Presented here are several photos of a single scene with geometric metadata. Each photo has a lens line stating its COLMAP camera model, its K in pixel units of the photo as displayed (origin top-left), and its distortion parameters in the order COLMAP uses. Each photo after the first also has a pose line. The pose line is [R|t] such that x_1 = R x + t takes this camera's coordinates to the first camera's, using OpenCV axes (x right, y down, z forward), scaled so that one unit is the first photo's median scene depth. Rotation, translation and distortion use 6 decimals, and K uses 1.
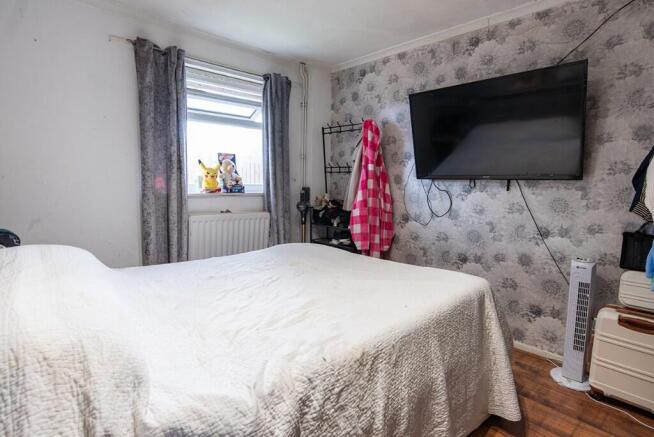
lens RADIAL K [[351.0, 0, 326.8], [0, 351.0, 220.5], [0, 0, 1]] dist [-0.006728, 0.000881]
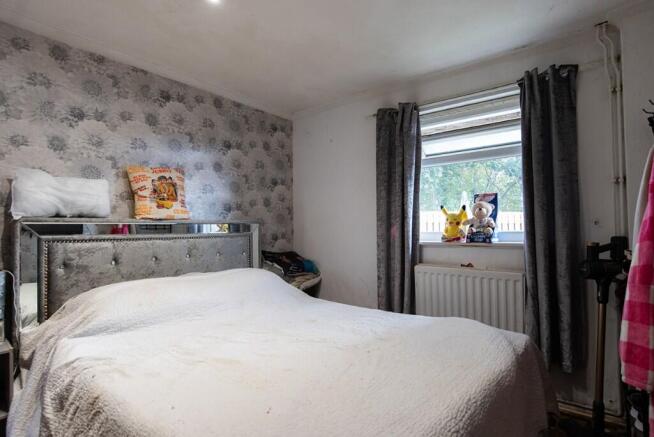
lens RADIAL K [[351.0, 0, 326.9], [0, 351.0, 214.0], [0, 0, 1]] dist [-0.006728, 0.000881]
pose [[0.141082, -0.065578, -0.987824, 0.481635], [-0.102145, 0.991514, -0.080411, -0.046889], [0.984714, 0.112246, 0.133187, 0.583211]]
